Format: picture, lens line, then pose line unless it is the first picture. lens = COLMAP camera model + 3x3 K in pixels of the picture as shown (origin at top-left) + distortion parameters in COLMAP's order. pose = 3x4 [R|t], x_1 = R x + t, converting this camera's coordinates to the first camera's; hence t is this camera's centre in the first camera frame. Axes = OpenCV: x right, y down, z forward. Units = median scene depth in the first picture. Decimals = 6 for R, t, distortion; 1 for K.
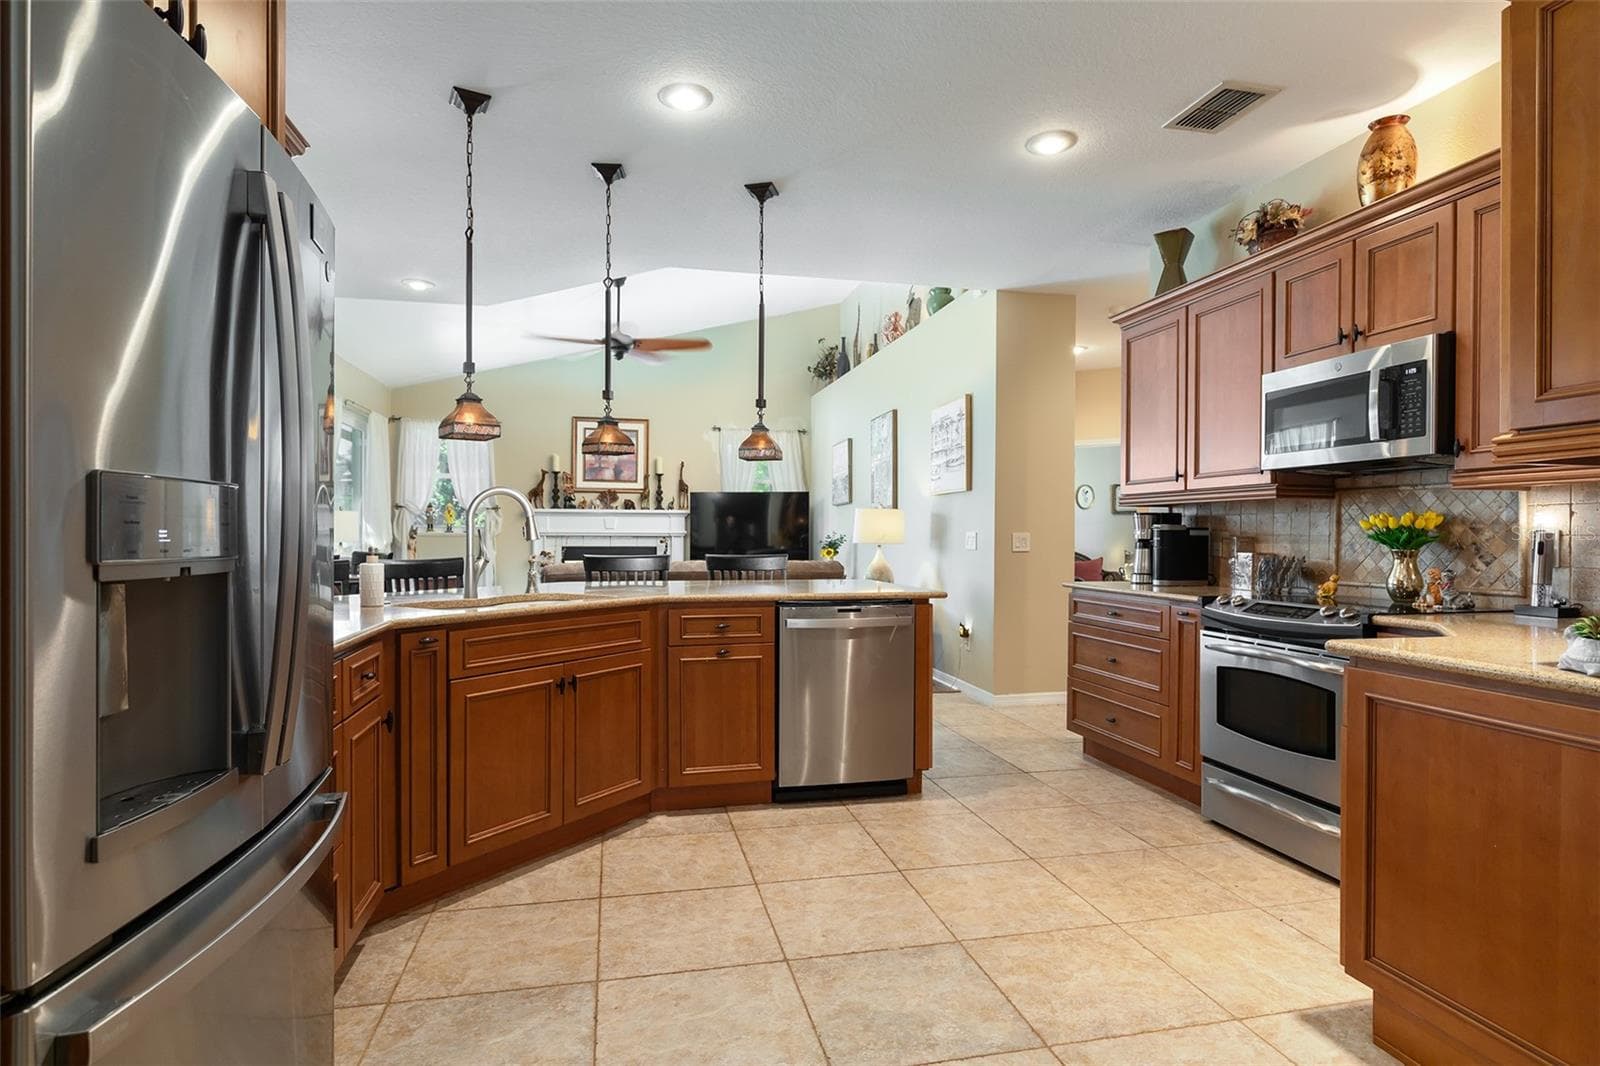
lens RADIAL K [[840.0, 0, 793.2], [0, 840.0, 539.7], [0, 0, 1]] dist [-0.001175, -0.000481]
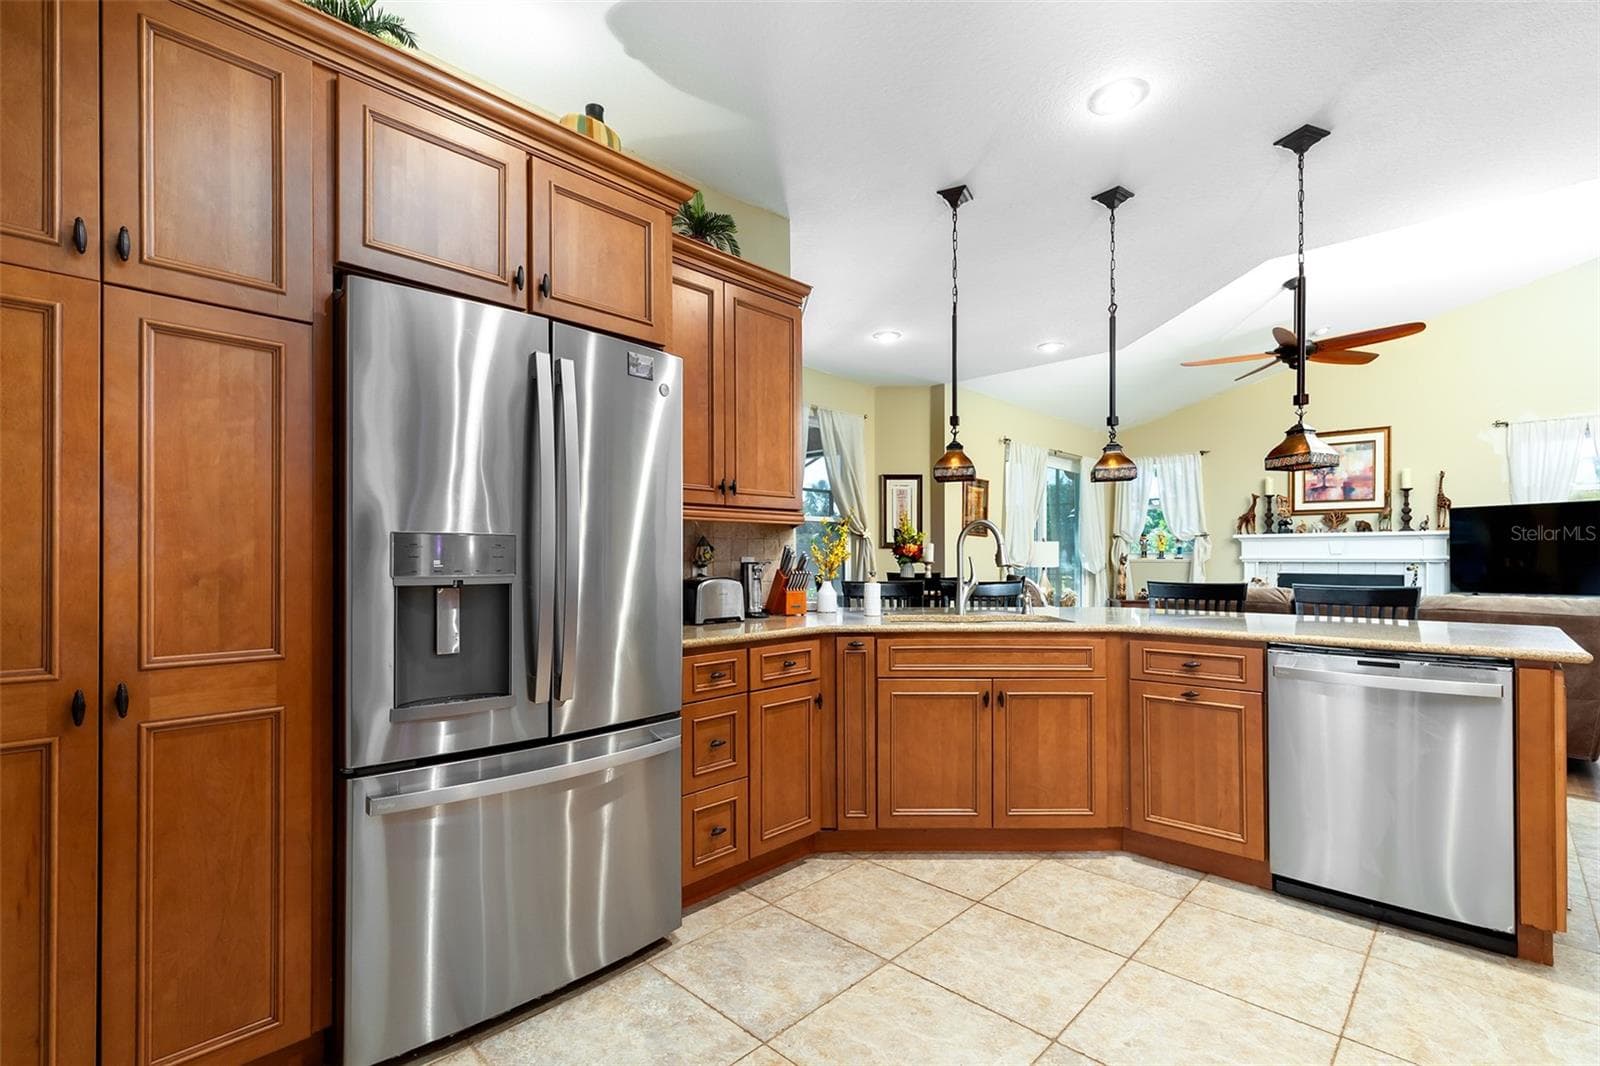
lens RADIAL K [[731.4, 0, 793.8], [0, 731.4, 556.5], [0, 0, 1]] dist [0.008834, -0.000599]
pose [[0.548755, -0.006119, -0.835961, 0.321507], [-0.004026, 0.999942, -0.009963, -0.001148], [0.835974, 0.008832, 0.548699, 0.221482]]
